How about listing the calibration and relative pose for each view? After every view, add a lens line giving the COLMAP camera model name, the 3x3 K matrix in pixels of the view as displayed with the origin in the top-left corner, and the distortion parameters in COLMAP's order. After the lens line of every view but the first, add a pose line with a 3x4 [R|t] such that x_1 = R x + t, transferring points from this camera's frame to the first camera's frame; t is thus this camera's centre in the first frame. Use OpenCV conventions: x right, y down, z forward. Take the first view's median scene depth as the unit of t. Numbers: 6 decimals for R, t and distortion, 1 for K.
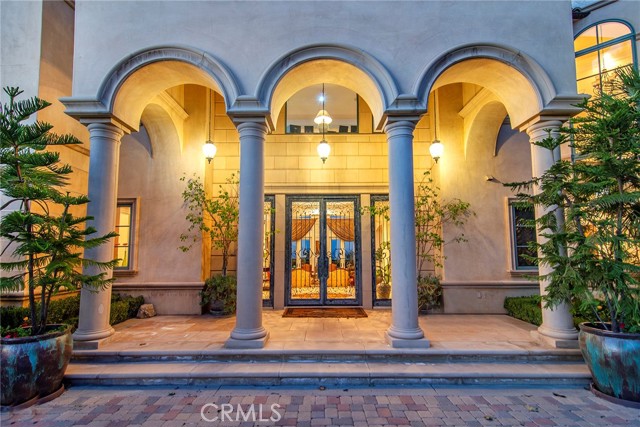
lens RADIAL K [[314.5, 0, 336.9], [0, 314.5, 226.5], [0, 0, 1]] dist [0.000312, -0.000020]
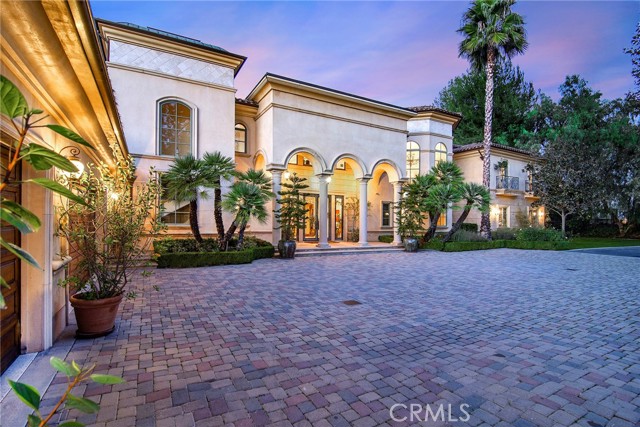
lens RADIAL K [[311.0, 0, 320.0], [0, 311.0, 213.5], [0, 0, 1]] dist [-0.012799, -0.011776]
pose [[0.895790, 0.025169, 0.443765, -1.203247], [-0.053173, 0.997294, 0.050773, -0.087664], [-0.441286, -0.069078, 0.894704, -1.264307]]
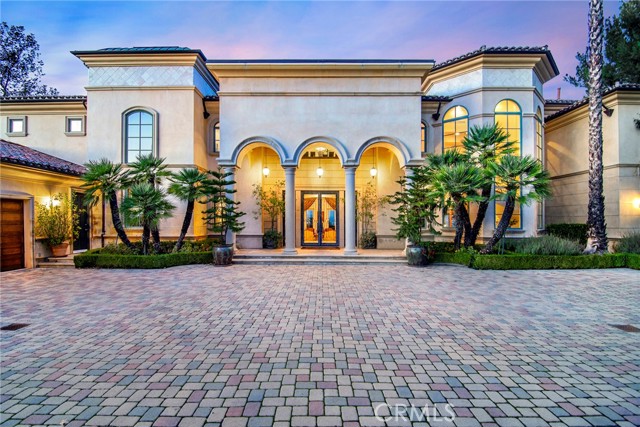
lens RADIAL K [[317.6, 0, 320.1], [0, 317.6, 222.5], [0, 0, 1]] dist [-0.019485, -0.000656]
pose [[0.998328, 0.004039, -0.057664, 0.083378], [0.000906, 0.996340, 0.085475, -0.083523], [0.057798, -0.085384, 0.994670, -1.148569]]
